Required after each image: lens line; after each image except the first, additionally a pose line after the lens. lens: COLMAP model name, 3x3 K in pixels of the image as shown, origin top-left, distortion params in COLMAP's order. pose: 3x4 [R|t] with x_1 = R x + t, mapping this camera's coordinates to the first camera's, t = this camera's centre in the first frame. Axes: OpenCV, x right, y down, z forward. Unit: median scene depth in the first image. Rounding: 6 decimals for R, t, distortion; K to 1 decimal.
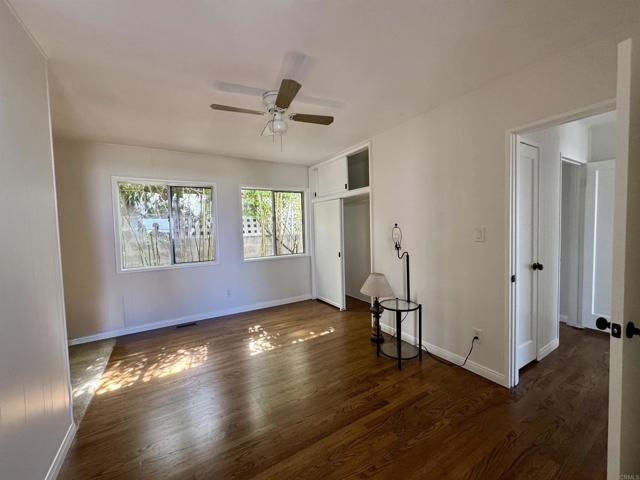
lens RADIAL K [[256.4, 0, 319.9], [0, 256.4, 241.8], [0, 0, 1]] dist [0.000933, 0.000014]
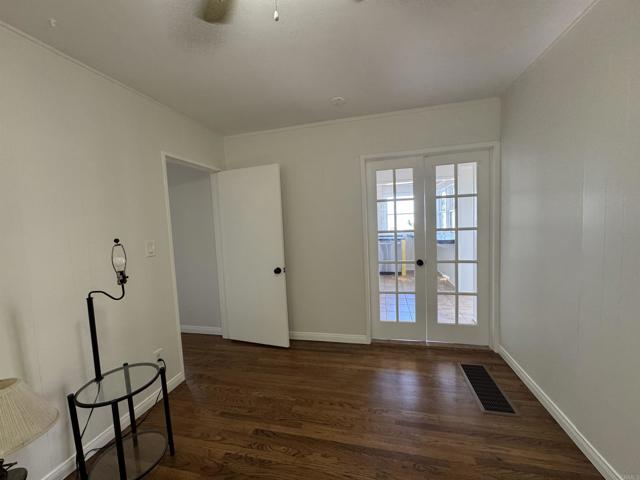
lens RADIAL K [[256.4, 0, 318.8], [0, 256.4, 239.7], [0, 0, 1]] dist [0.000933, 0.000014]
pose [[-0.707197, 0.008190, 0.706969, -0.592436], [0.100332, 0.990976, 0.088885, -0.105793], [-0.699861, 0.133790, -0.701637, 1.536693]]
